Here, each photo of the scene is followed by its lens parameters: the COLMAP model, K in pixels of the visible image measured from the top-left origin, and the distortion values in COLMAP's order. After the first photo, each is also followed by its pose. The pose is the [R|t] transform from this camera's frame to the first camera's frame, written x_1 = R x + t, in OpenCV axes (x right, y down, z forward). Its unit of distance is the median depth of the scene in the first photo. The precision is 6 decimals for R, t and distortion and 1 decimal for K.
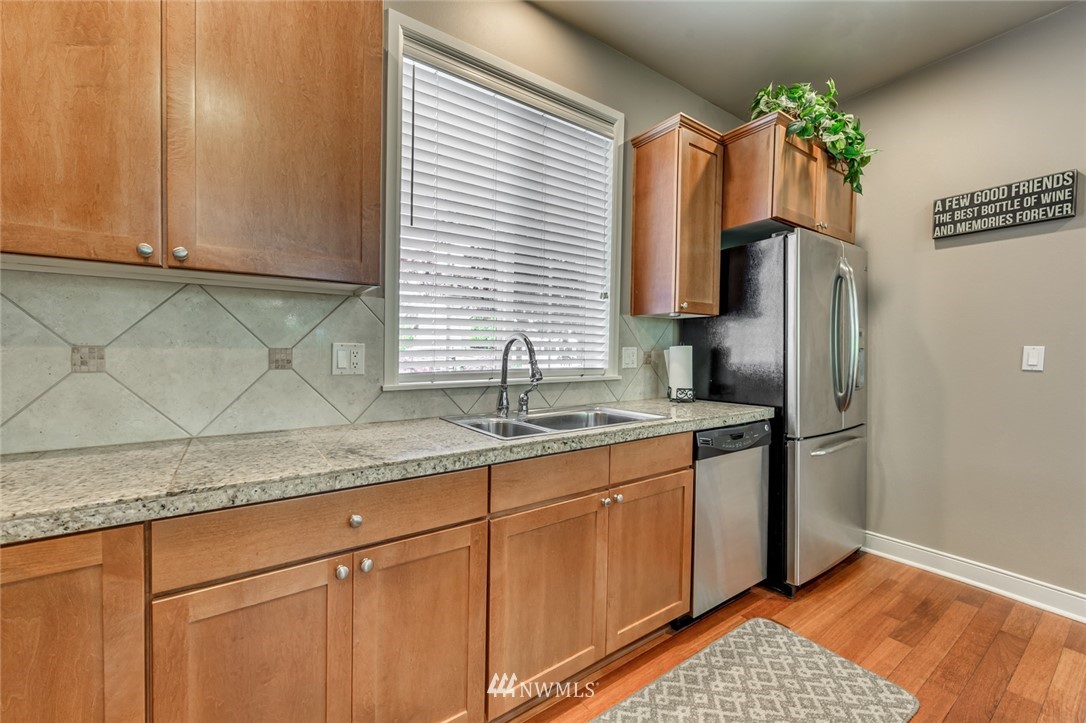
lens RADIAL K [[430.7, 0, 543.0], [0, 430.7, 361.5], [0, 0, 1]] dist [-0.000157, 0.000075]
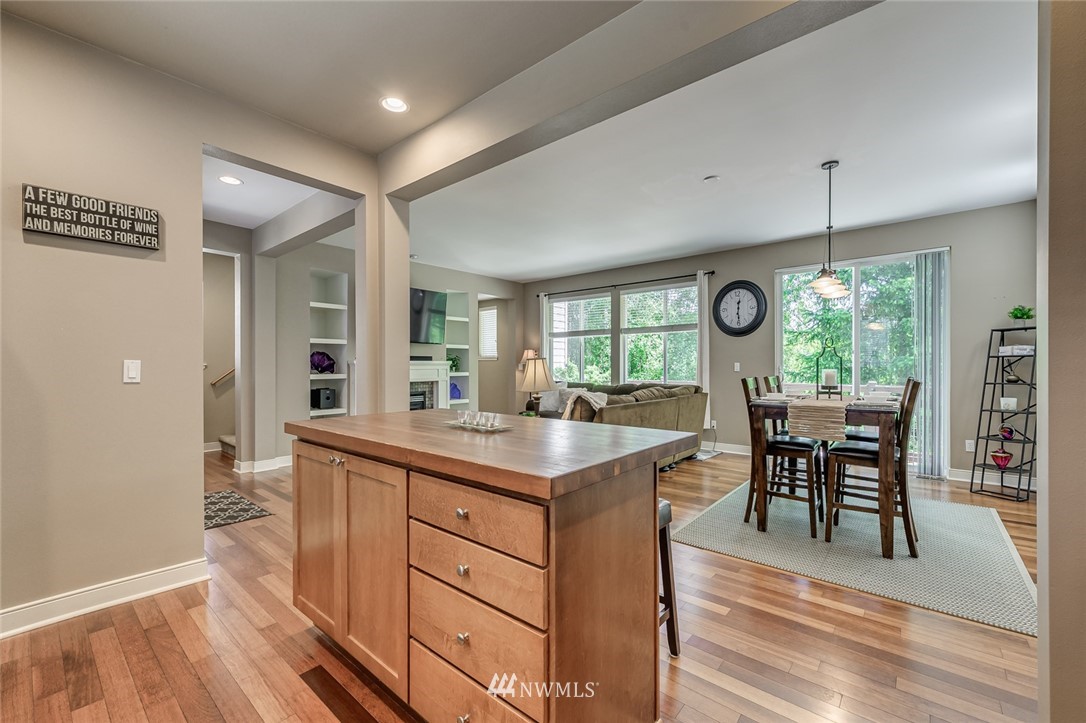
lens RADIAL K [[473.1, 0, 537.5], [0, 473.1, 368.1], [0, 0, 1]] dist [-0.001047, 0.000292]
pose [[-0.276807, -0.006359, 0.960904, -0.291506], [0.021591, 0.999684, 0.012835, -0.008600], [-0.960683, 0.024300, -0.276583, 0.359131]]
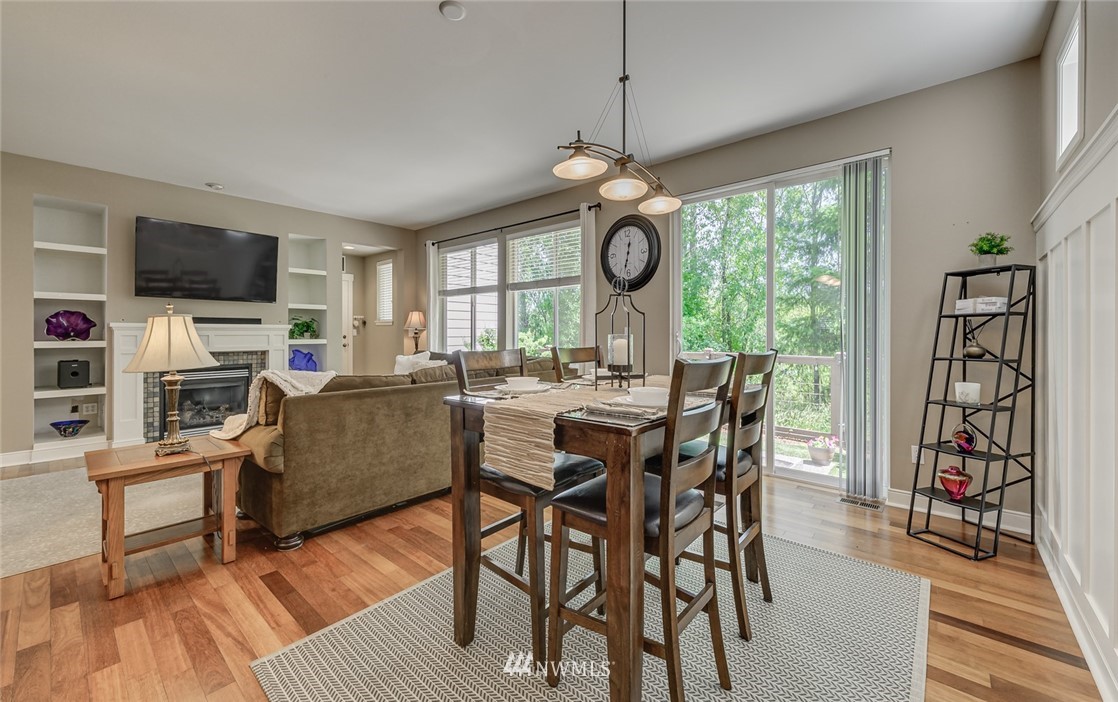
lens RADIAL K [[472.6, 0, 564.4], [0, 472.6, 334.6], [0, 0, 1]] dist [0.001831, 0.000128]
pose [[-0.274676, -0.004436, 0.961527, 0.210787], [0.018734, 0.999775, 0.009964, 0.031220], [-0.961354, 0.020750, -0.274531, -0.820821]]
